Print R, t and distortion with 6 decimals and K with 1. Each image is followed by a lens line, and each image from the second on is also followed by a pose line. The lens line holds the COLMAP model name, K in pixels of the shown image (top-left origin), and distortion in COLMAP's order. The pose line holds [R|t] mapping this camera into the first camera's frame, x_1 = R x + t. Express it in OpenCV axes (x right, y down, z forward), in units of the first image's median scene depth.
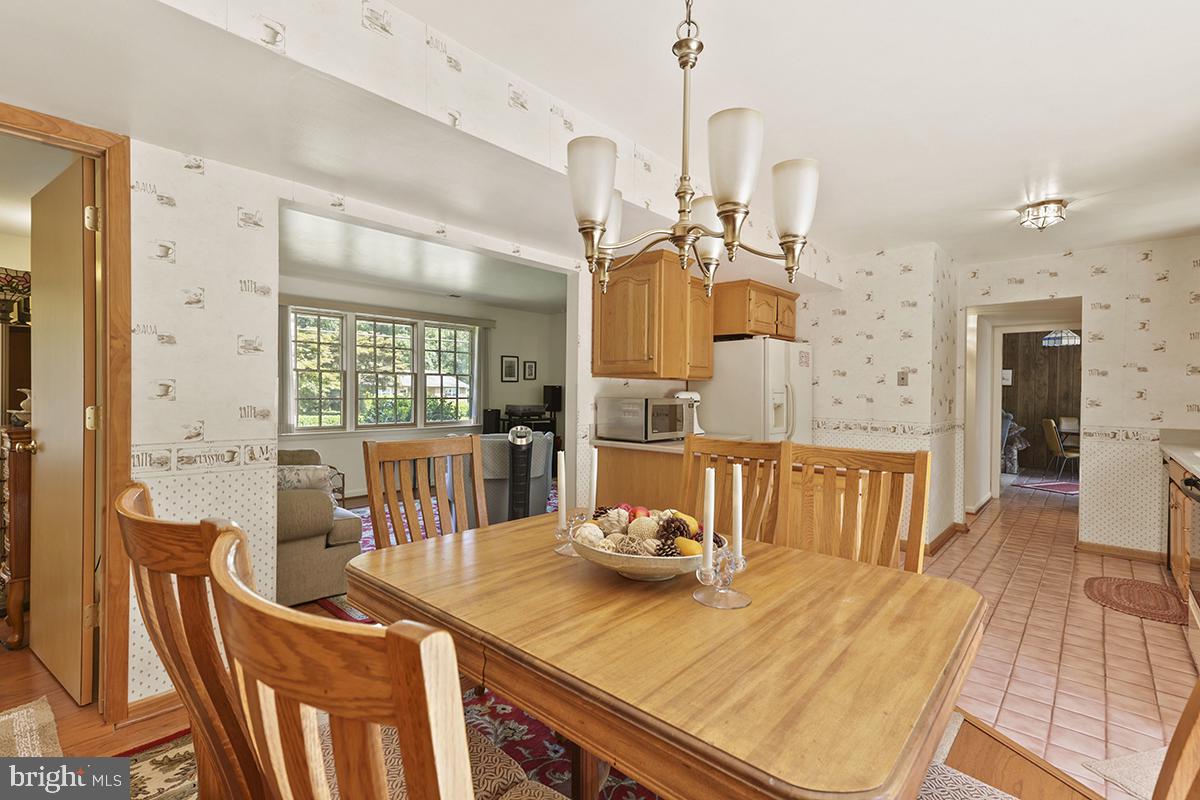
lens RADIAL K [[536.0, 0, 611.8], [0, 536.0, 395.8], [0, 0, 1]] dist [0.013772, -0.001542]
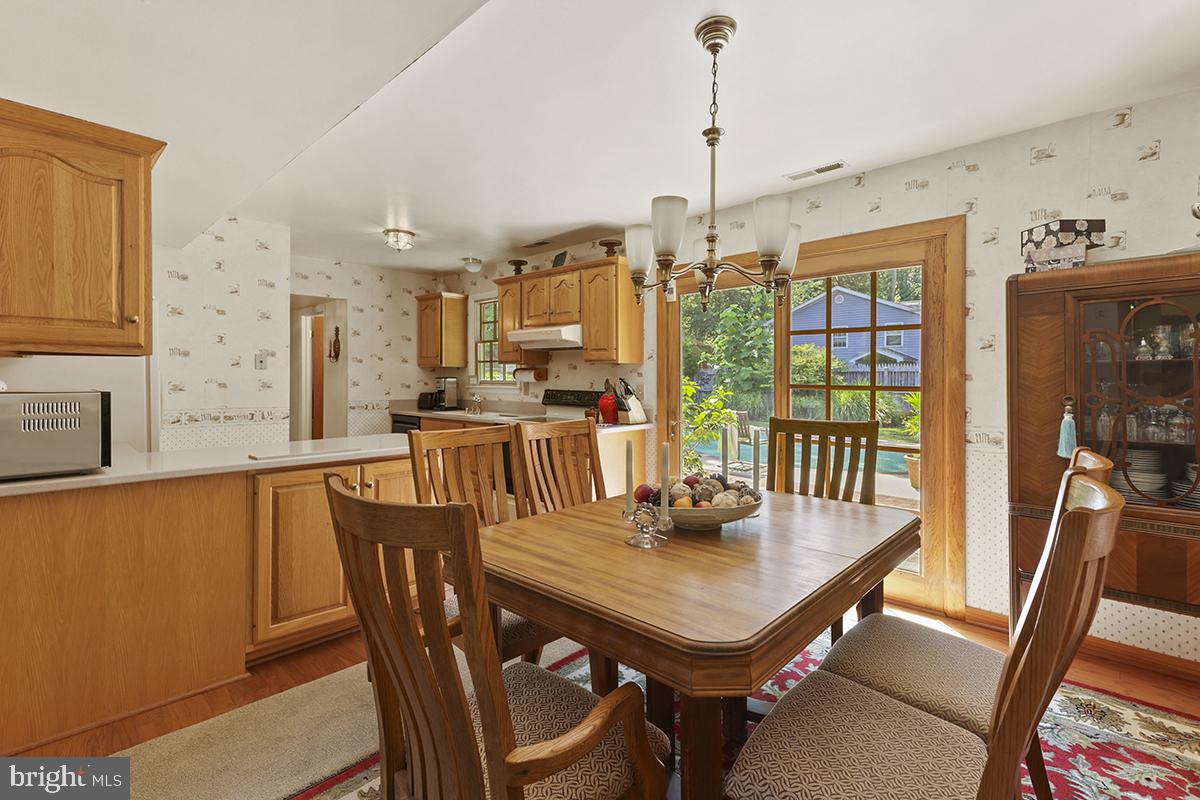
lens RADIAL K [[536.0, 0, 596.1], [0, 536.0, 383.8], [0, 0, 1]] dist [0.013772, -0.001542]
pose [[0.038794, -0.020844, 0.999030, -0.404811], [0.003896, 0.999778, 0.020708, -0.010936], [-0.999240, 0.003089, 0.038866, 0.397434]]
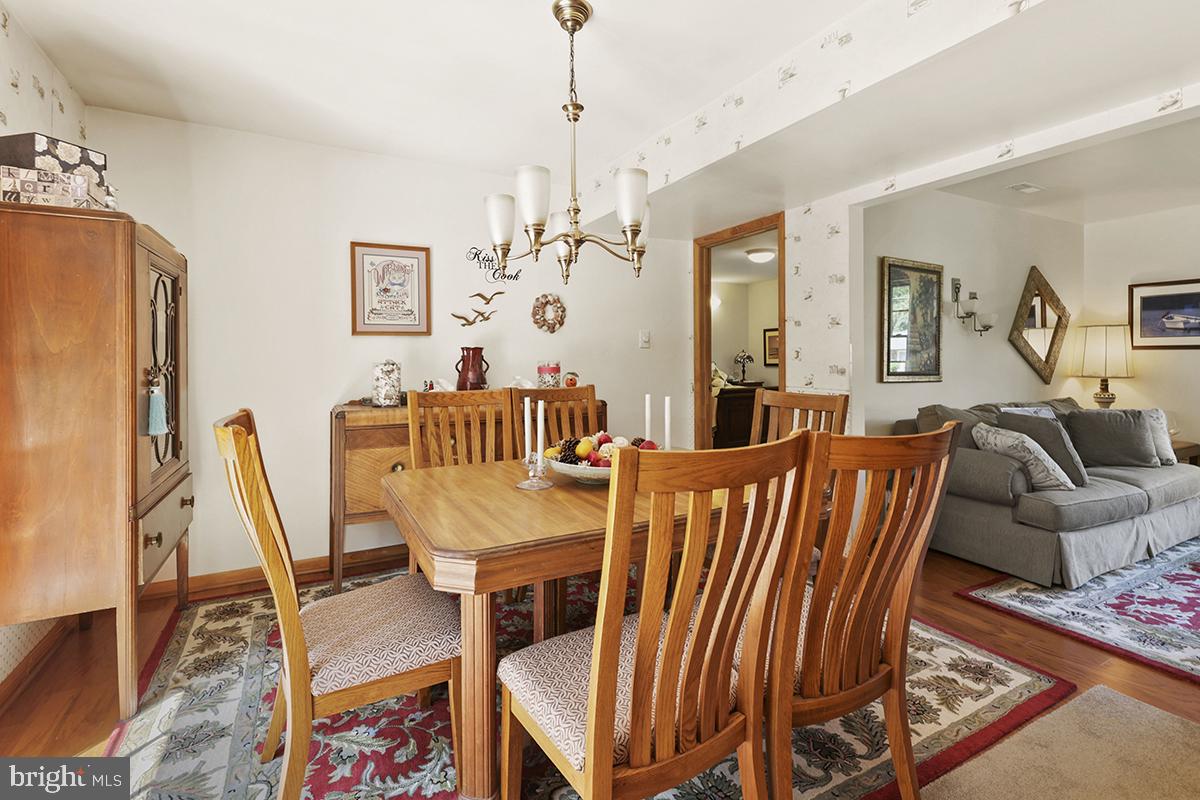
lens RADIAL K [[536.0, 0, 596.6], [0, 536.0, 365.0], [0, 0, 1]] dist [0.013772, -0.001542]
pose [[-0.337680, 0.000774, -0.941261, 0.456785], [-0.005019, 0.999984, 0.002623, 0.009696], [0.941248, 0.005610, -0.337671, 0.484987]]
